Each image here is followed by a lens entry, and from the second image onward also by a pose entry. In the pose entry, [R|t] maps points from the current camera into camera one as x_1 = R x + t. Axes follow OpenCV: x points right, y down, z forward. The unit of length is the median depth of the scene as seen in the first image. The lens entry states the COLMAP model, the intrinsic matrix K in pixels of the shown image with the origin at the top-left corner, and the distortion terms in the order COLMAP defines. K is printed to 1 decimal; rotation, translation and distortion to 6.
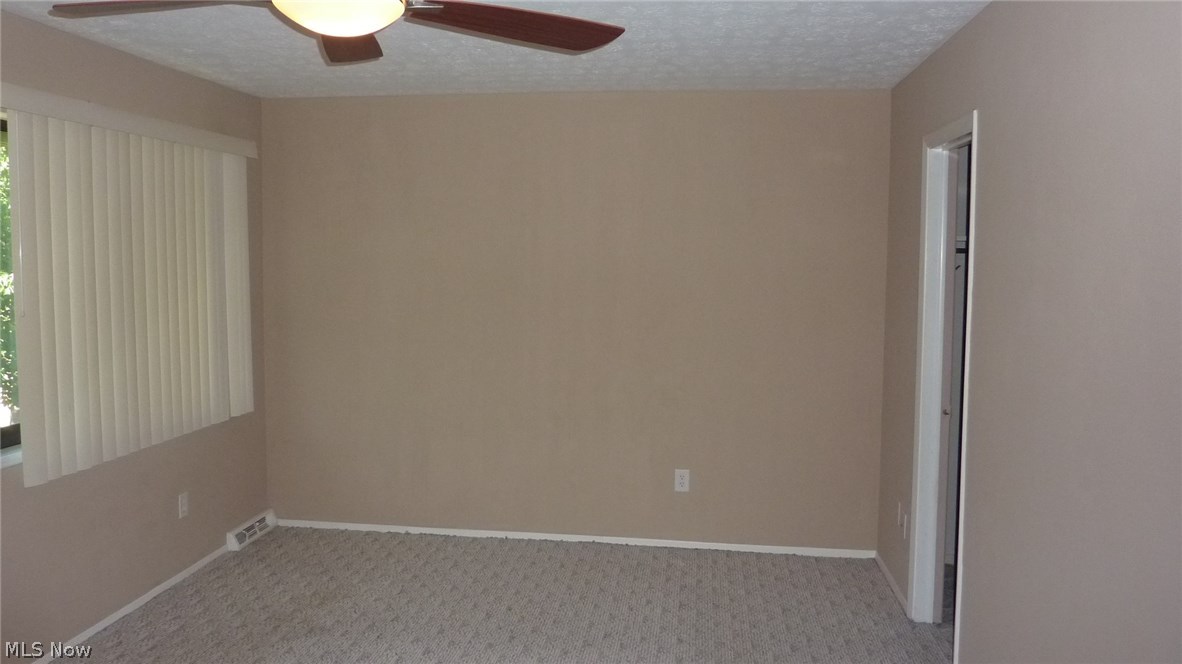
lens RADIAL K [[893.5, 0, 591.0], [0, 893.5, 332.0], [0, 0, 1]] dist [0.000422, -0.043287]
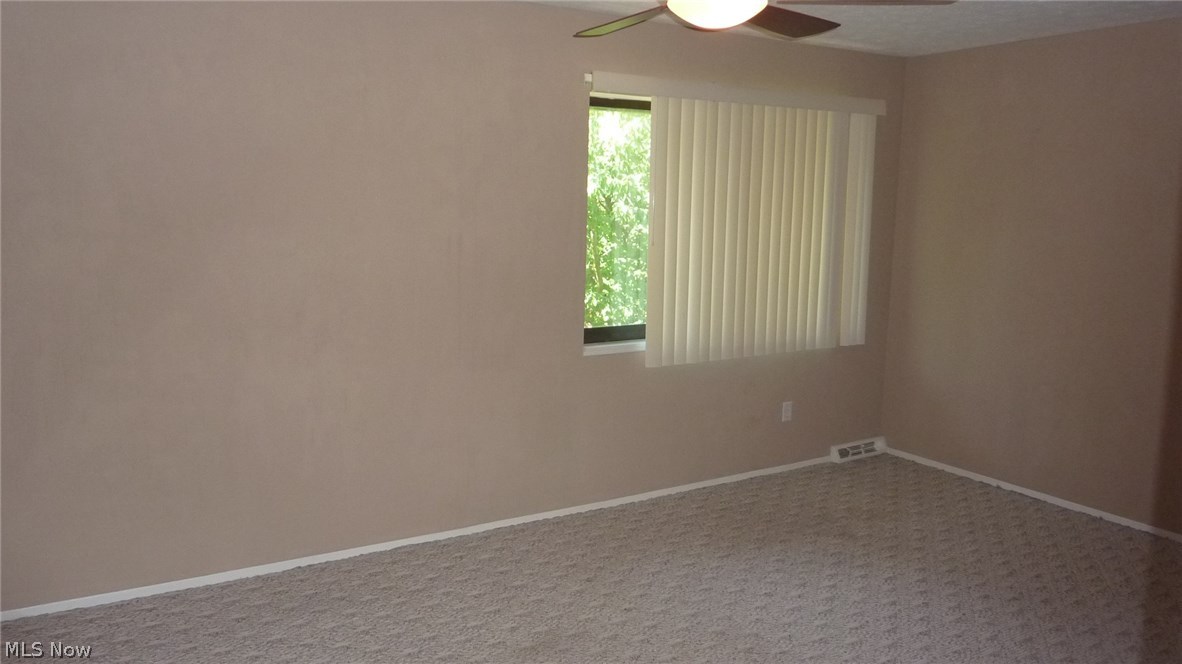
lens RADIAL K [[893.5, 0, 591.0], [0, 893.5, 332.0], [0, 0, 1]] dist [0.000422, -0.043287]
pose [[0.644031, 0.113651, -0.756510, 0.250766], [-0.075977, 0.993516, 0.084576, 0.004753], [0.761217, 0.003008, 0.648490, 0.012759]]
